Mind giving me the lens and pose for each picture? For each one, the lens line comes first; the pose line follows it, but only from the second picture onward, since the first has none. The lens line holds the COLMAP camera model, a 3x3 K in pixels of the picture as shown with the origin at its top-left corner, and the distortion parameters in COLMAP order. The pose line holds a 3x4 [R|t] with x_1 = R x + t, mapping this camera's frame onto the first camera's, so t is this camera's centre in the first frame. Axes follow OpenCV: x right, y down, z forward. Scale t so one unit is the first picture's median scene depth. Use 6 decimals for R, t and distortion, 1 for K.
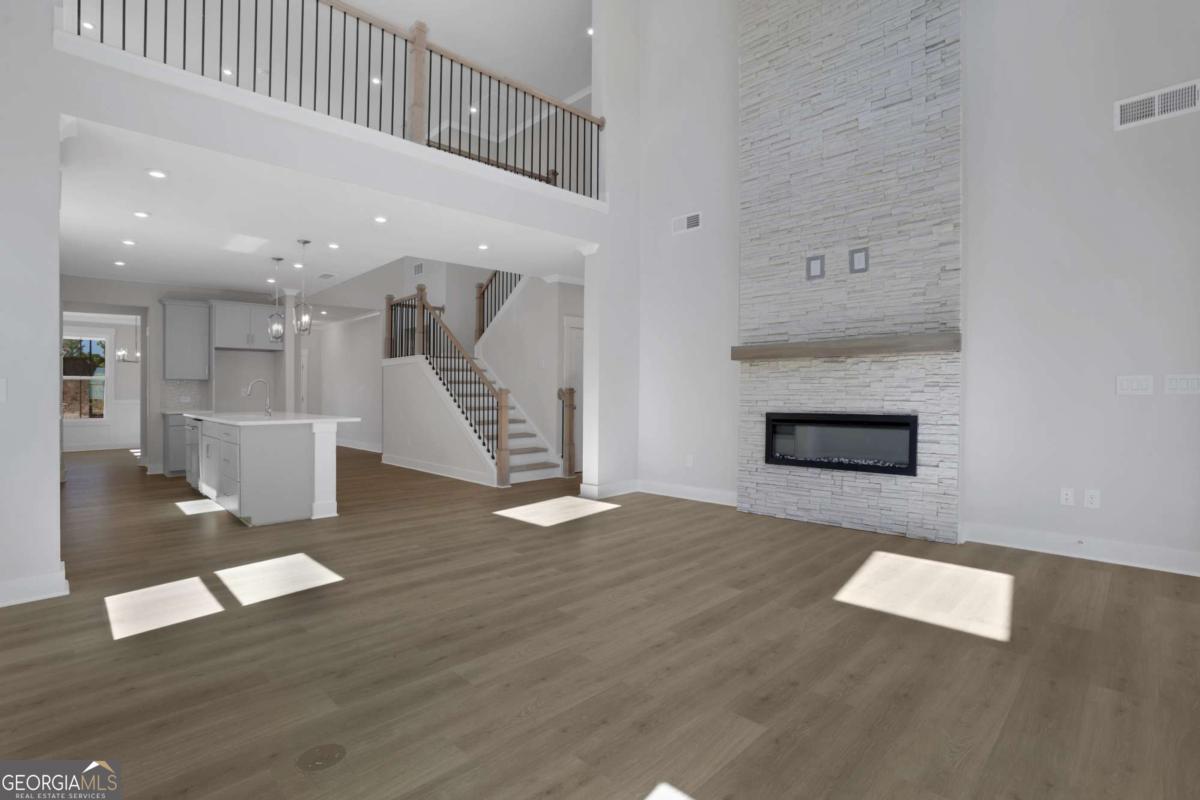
lens RADIAL K [[575.4, 0, 599.4], [0, 575.4, 387.0], [0, 0, 1]] dist [-0.060802, 0.024244]
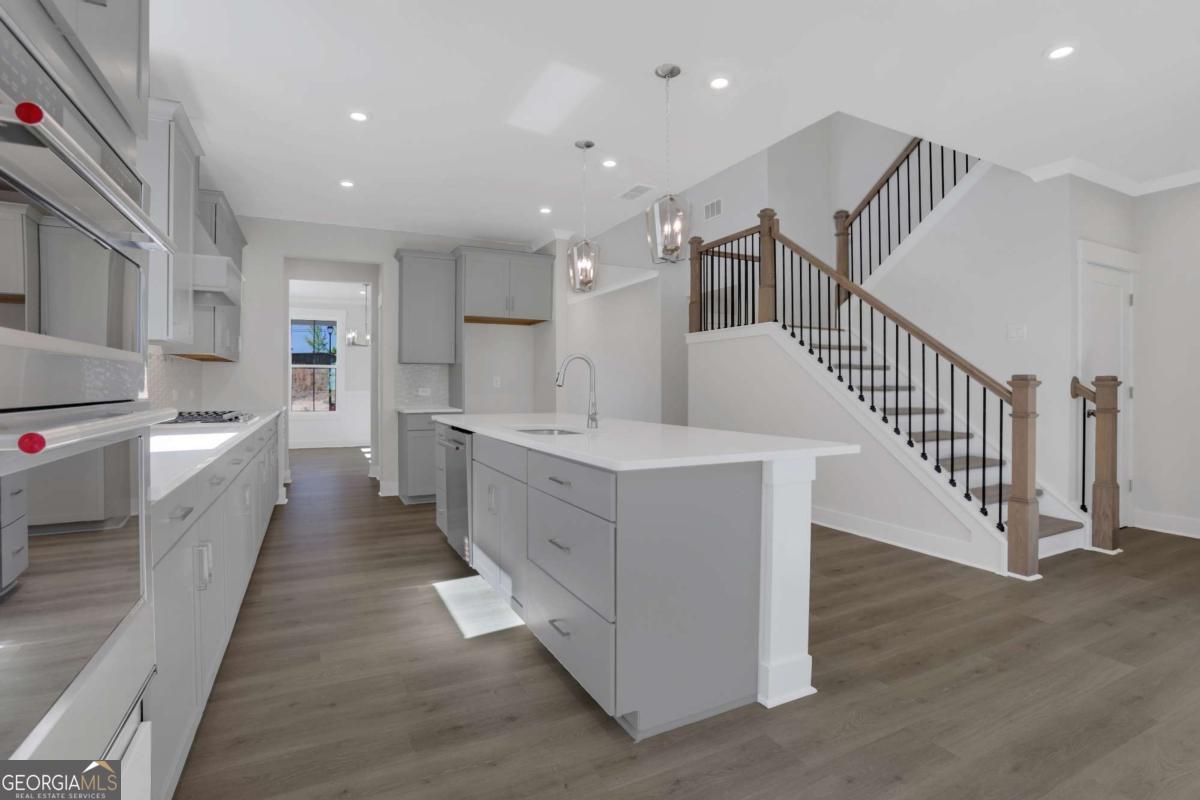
lens RADIAL K [[566.9, 0, 602.3], [0, 566.9, 393.1], [0, 0, 1]] dist [-0.059866, 0.000293]
pose [[0.956862, 0.008978, -0.290404, -0.528046], [-0.002383, 0.999731, 0.023053, 0.010688], [0.290533, -0.021366, 0.956627, 0.634447]]
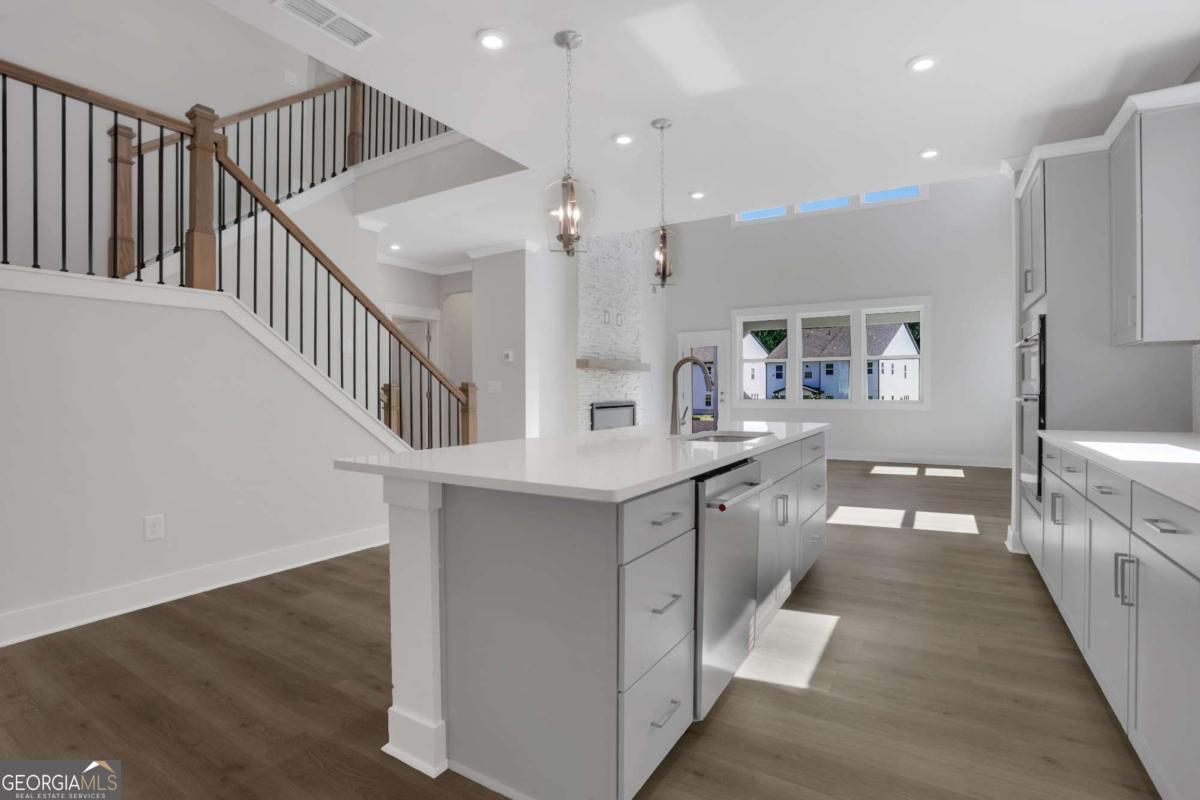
lens RADIAL K [[575.4, 0, 599.4], [0, 575.4, 387.0], [0, 0, 1]] dist [-0.060802, 0.024244]
pose [[-0.255023, 0.007410, 0.966907, -1.294213], [-0.008138, 0.999919, -0.009809, 0.017777], [-0.966901, -0.010371, -0.254942, 1.470606]]
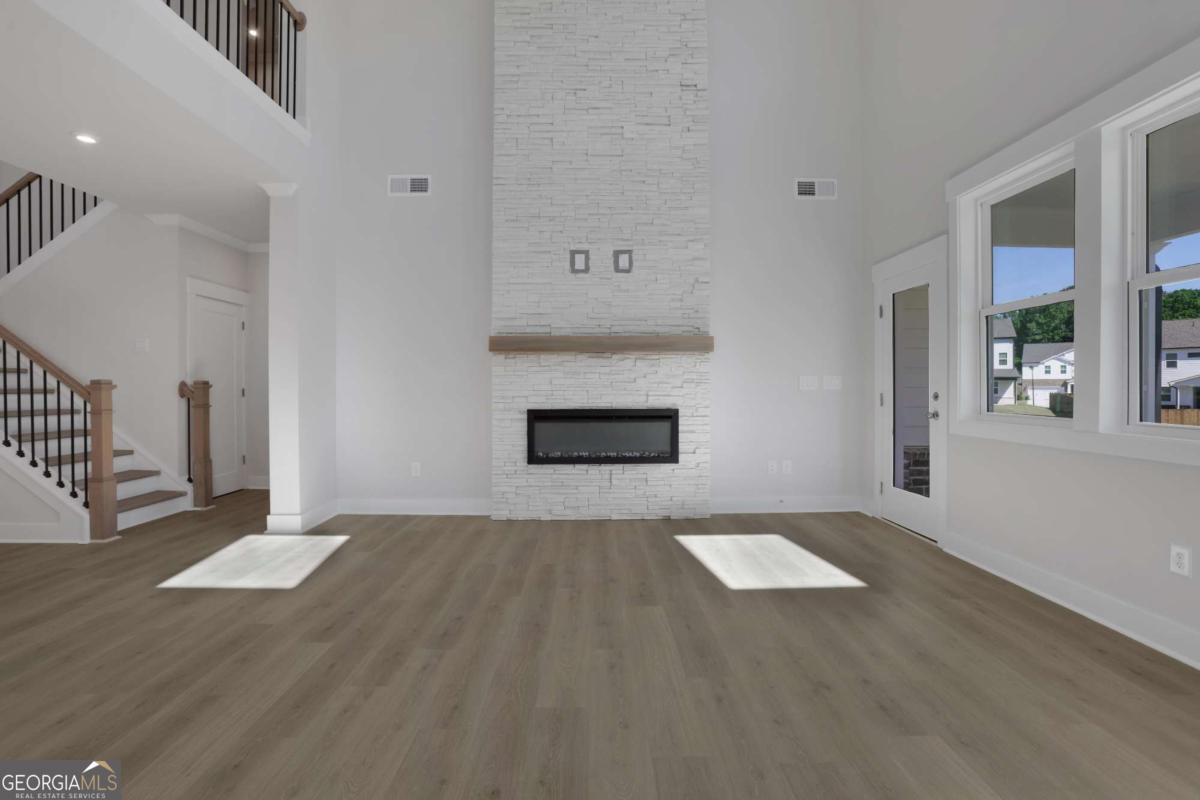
lens RADIAL K [[559.4, 0, 577.7], [0, 559.4, 390.1], [0, 0, 1]] dist [-0.090884, 0.050951]
pose [[0.695541, -0.000559, 0.718487, -0.319760], [-0.008295, 0.999927, 0.008808, 0.004884], [-0.718439, -0.012086, 0.695485, 0.330527]]
